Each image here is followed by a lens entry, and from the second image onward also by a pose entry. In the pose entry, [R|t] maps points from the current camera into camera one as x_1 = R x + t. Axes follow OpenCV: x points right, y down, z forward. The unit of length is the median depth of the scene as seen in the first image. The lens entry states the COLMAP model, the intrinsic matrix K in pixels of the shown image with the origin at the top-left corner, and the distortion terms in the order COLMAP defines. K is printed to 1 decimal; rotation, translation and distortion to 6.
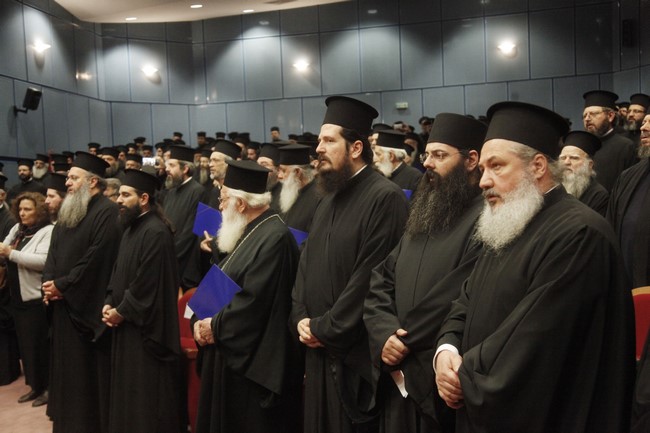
lens RADIAL K [[950.4, 0, 337.8], [0, 950.4, 230.6], [0, 0, 1]] dist [0.142115, 0.000000]
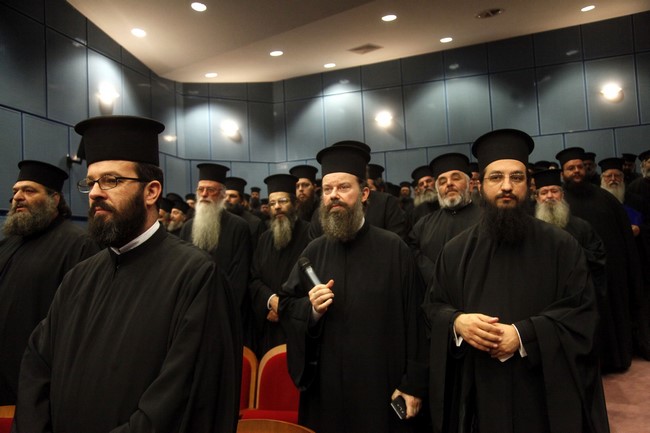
lens RADIAL K [[511.9, 0, 324.9], [0, 511.9, 222.2], [0, 0, 1]] dist [-0.054666, 0.035343]
pose [[0.997736, -0.012268, -0.066126, -0.066141], [0.006797, 0.996583, -0.082322, -0.027362], [0.066909, 0.081686, 0.994410, 0.498649]]
